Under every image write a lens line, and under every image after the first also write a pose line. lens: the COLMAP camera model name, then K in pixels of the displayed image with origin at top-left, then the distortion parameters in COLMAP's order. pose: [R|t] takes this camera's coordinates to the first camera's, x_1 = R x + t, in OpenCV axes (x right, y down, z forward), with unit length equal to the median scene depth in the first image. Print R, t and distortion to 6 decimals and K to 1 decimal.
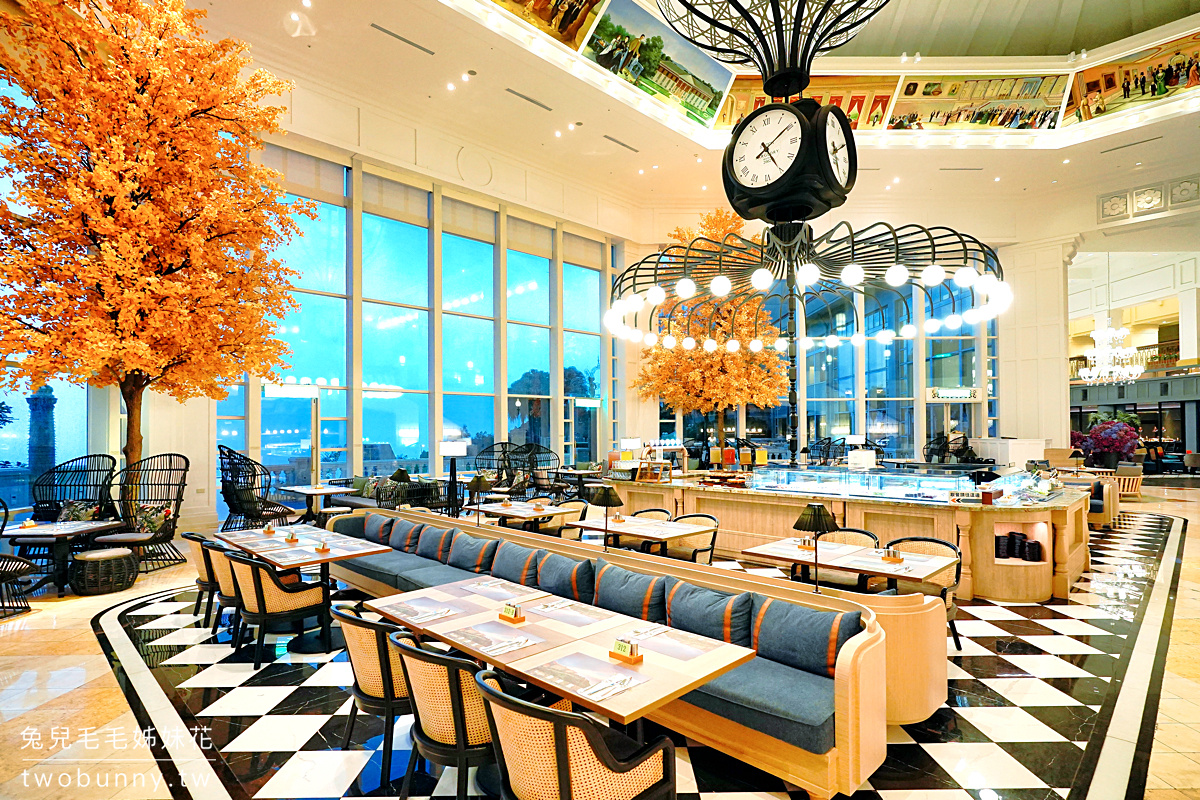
lens RADIAL K [[598.5, 0, 632.4], [0, 598.5, 422.6], [0, 0, 1]] dist [-0.003055, 0.000543]
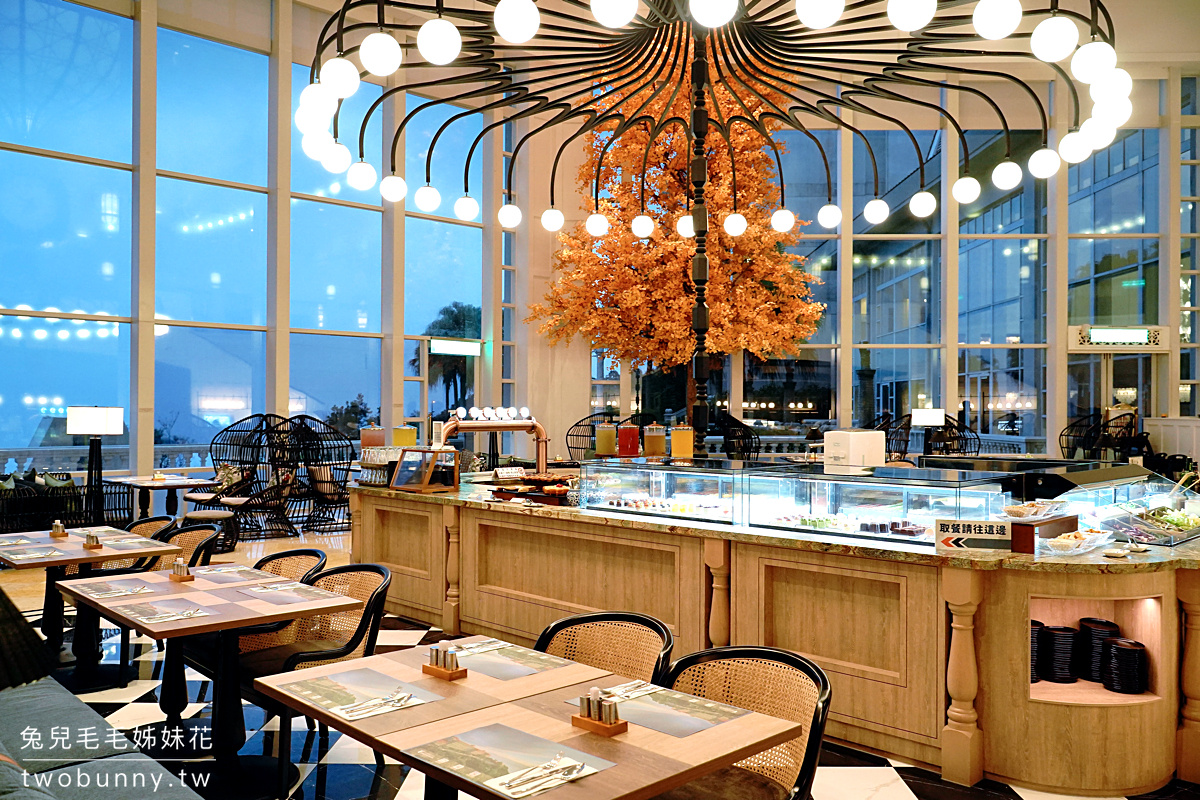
lens RADIAL K [[1001.6, 0, 598.4], [0, 1001.6, 402.1], [0, 0, 1]] dist [-0.001081, 0.000098]
pose [[0.999854, 0.010323, -0.013615, 0.222172], [-0.010175, 0.999889, 0.010893, 0.020072], [0.013725, -0.010753, 0.999848, 0.218643]]
